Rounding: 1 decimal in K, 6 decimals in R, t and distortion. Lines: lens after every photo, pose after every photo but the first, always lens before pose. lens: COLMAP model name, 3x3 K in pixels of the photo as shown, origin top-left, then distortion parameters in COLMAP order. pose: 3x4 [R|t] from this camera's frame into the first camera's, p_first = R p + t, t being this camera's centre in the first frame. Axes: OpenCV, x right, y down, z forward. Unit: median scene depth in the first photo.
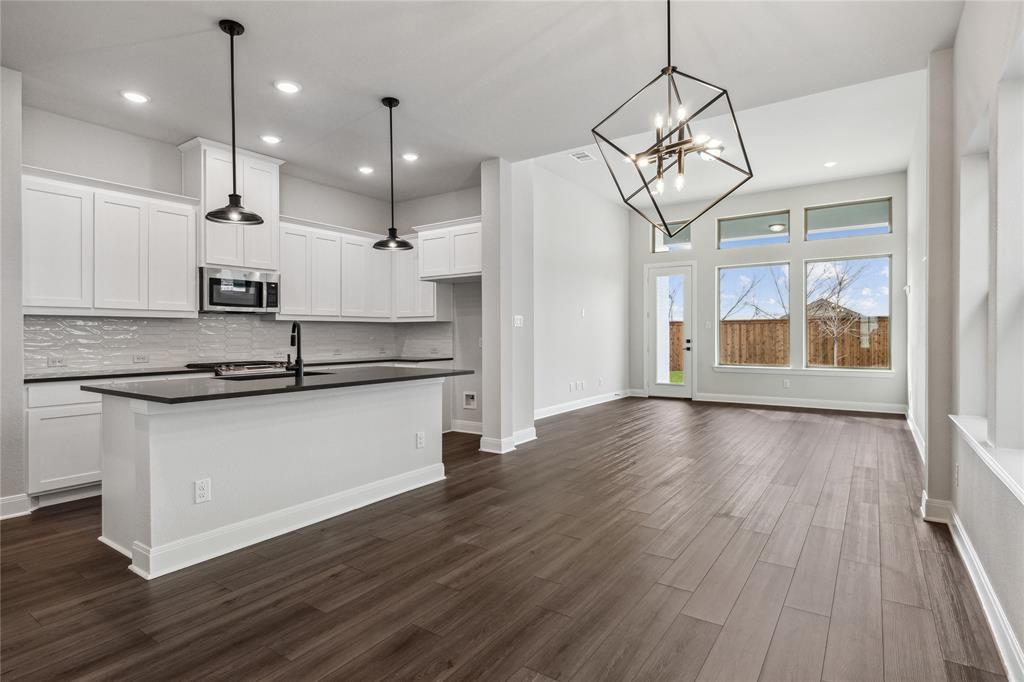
lens RADIAL K [[530.1, 0, 506.3], [0, 530.1, 333.0], [0, 0, 1]] dist [0.007128, 0.001400]
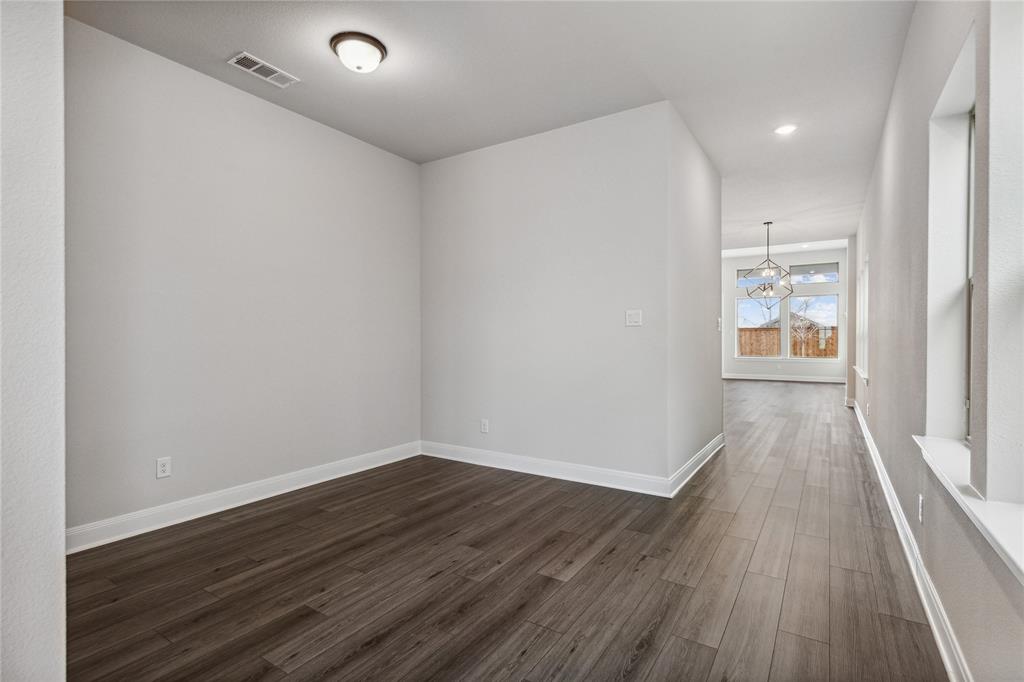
lens RADIAL K [[476.5, 0, 502.5], [0, 476.5, 339.9], [0, 0, 1]] dist [-0.027274, 0.001317]
pose [[0.999999, 0.000657, -0.001146, -0.626029], [-0.000649, 0.999978, 0.006632, -0.005469], [0.001150, -0.006632, 0.999977, -0.902384]]
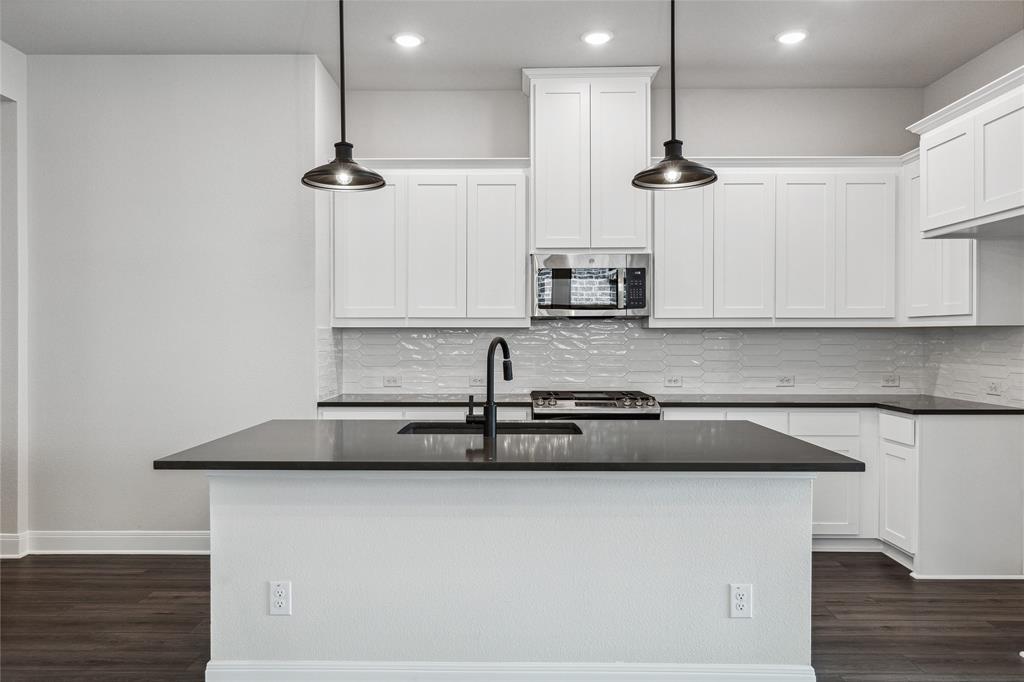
lens RADIAL K [[730.5, 0, 501.1], [0, 730.5, 337.2], [0, 0, 1]] dist [0.002093, -0.001688]
pose [[0.564151, 0.004986, -0.825656, 0.144944], [-0.000119, 0.999982, 0.005958, -0.015257], [0.825671, -0.003263, 0.564142, 0.305531]]
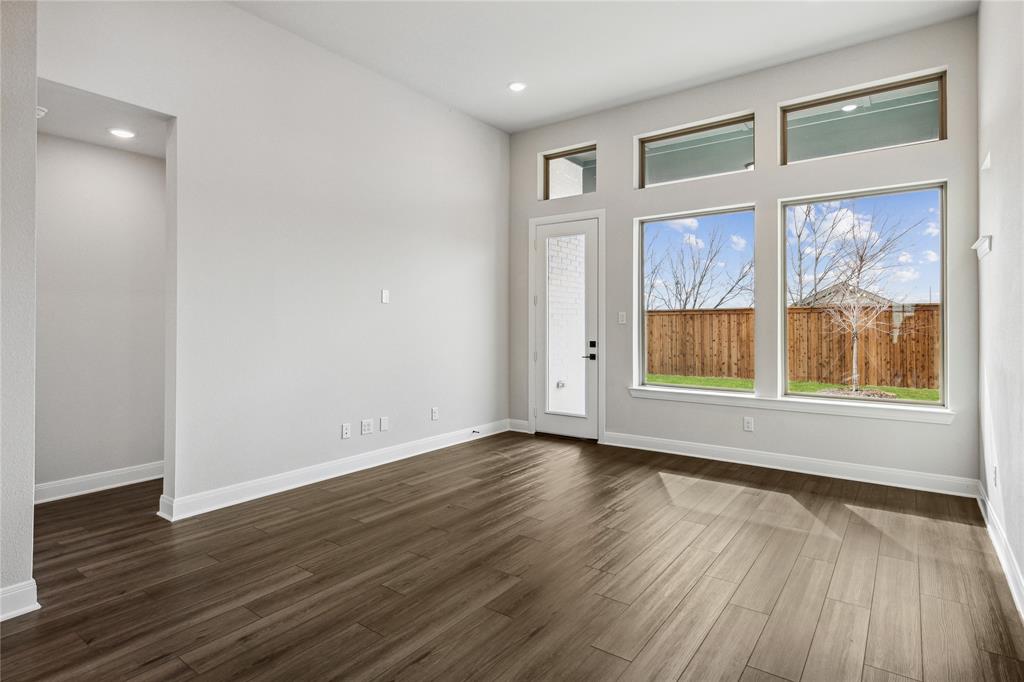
lens RADIAL K [[530.1, 0, 504.5], [0, 530.1, 328.7], [0, 0, 1]] dist [0.007128, 0.001400]
pose [[0.999013, 0.002487, -0.044340, 0.385919], [-0.001901, 0.999910, 0.013248, -0.014843], [0.044369, -0.013151, 0.998929, 0.566335]]
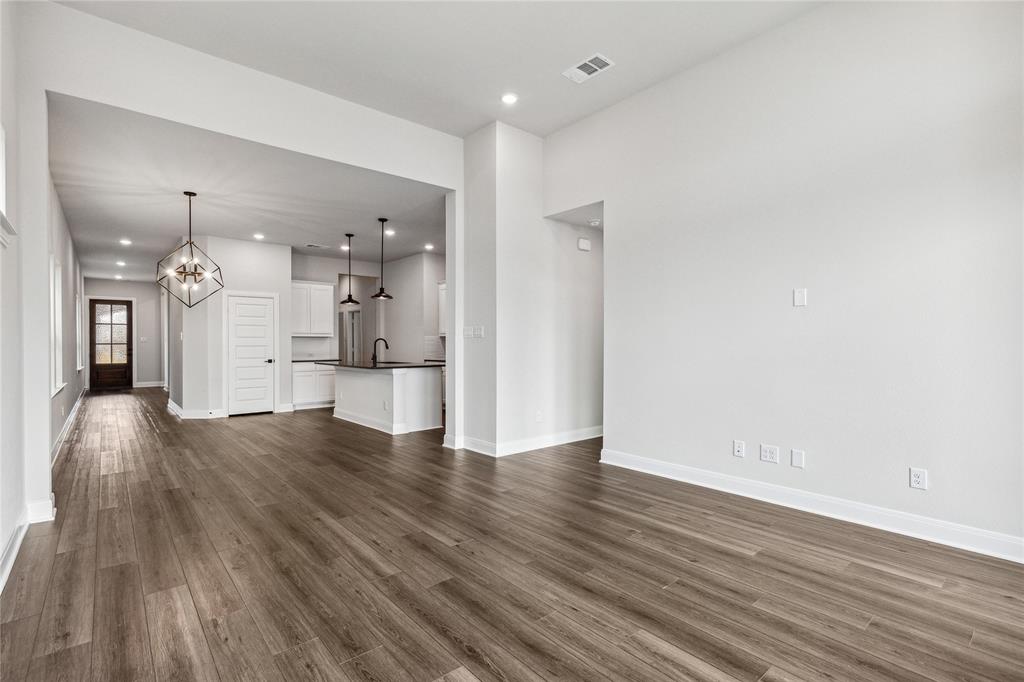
lens RADIAL K [[471.2, 0, 500.0], [0, 471.2, 344.4], [0, 0, 1]] dist [0.007284, -0.000489]
pose [[-0.266222, 0.005937, -0.963893, 0.769756], [0.006423, 0.999970, 0.004386, -0.001702], [0.963890, -0.005023, -0.266252, 1.115359]]
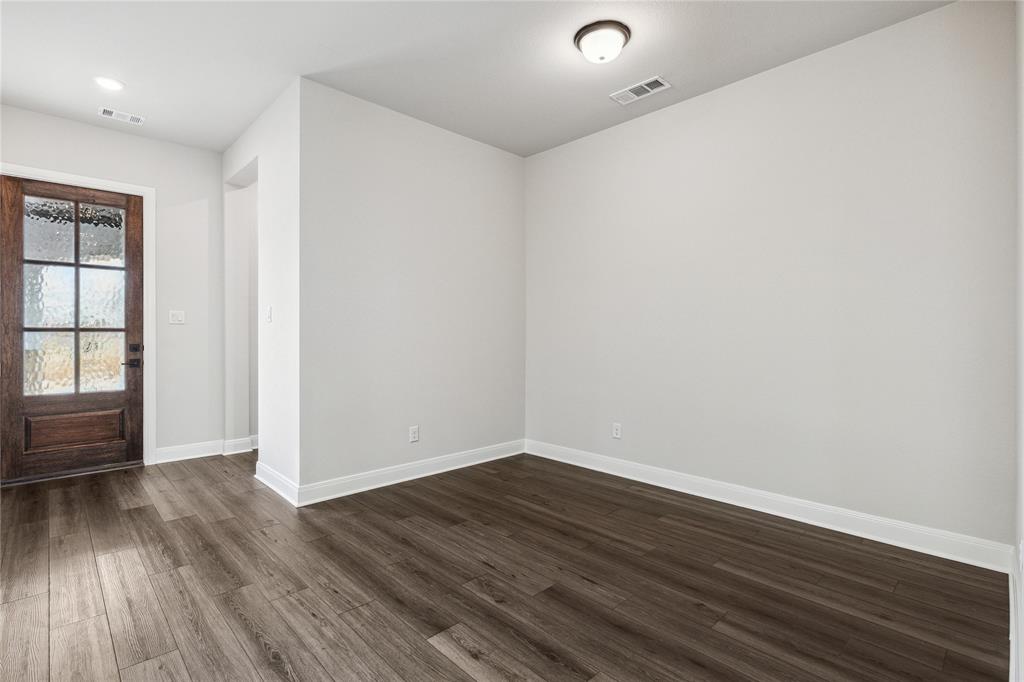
lens RADIAL K [[476.5, 0, 516.8], [0, 476.5, 340.4], [0, 0, 1]] dist [-0.027274, 0.001317]
pose [[-0.183906, 0.019368, -0.982753, -0.226629], [-0.008563, 0.999736, 0.021305, -0.008990], [0.982907, 0.012333, -0.183691, -0.318799]]
